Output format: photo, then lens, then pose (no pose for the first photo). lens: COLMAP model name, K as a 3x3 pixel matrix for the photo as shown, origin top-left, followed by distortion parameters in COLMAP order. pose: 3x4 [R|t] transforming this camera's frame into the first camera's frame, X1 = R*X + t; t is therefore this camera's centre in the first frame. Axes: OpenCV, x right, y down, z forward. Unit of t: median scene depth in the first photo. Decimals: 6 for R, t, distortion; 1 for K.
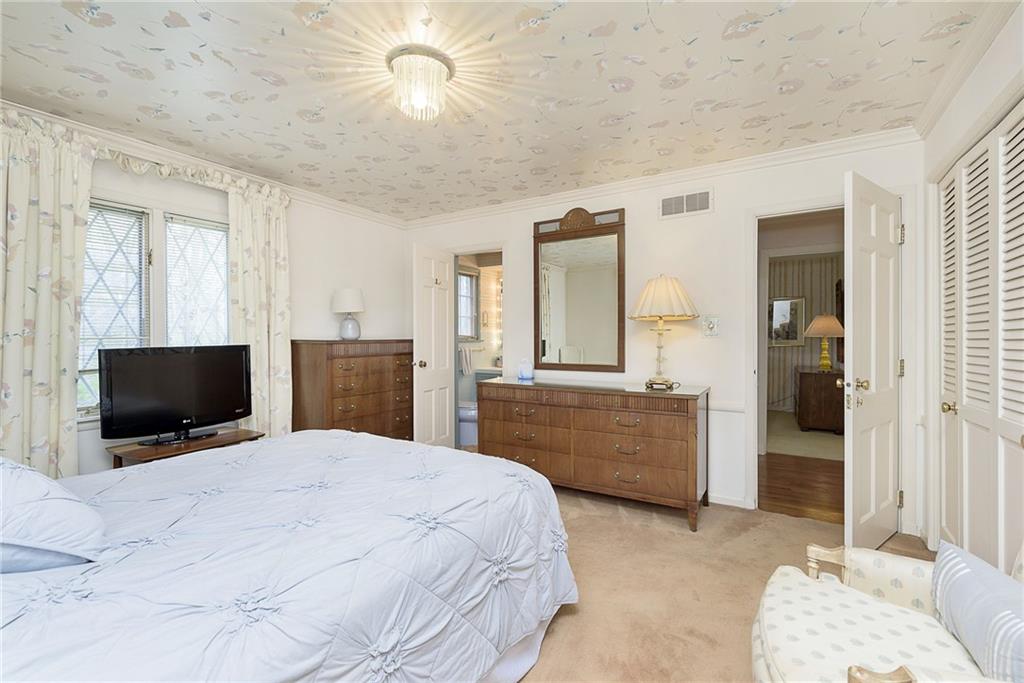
lens RADIAL K [[446.4, 0, 506.8], [0, 446.4, 339.1], [0, 0, 1]] dist [-0.001277, 0.000797]
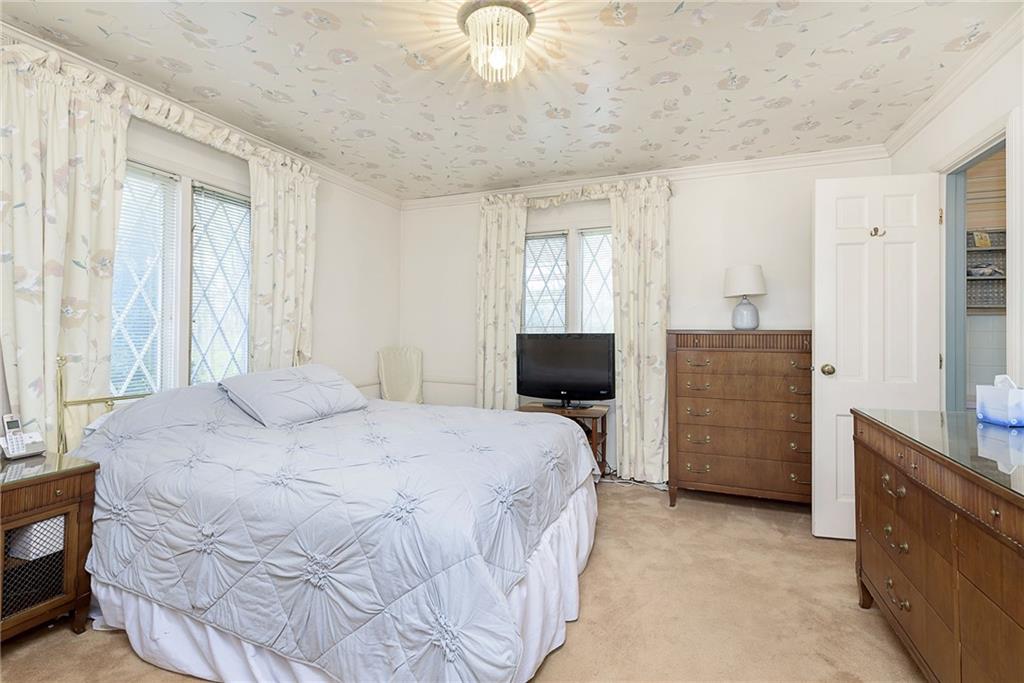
lens RADIAL K [[446.4, 0, 507.5], [0, 446.4, 318.8], [0, 0, 1]] dist [-0.001277, 0.000797]
pose [[0.178313, -0.019473, -0.983781, 0.451212], [-0.011901, 0.999688, -0.021945, 0.004901], [0.983902, 0.015621, 0.178025, 0.564757]]
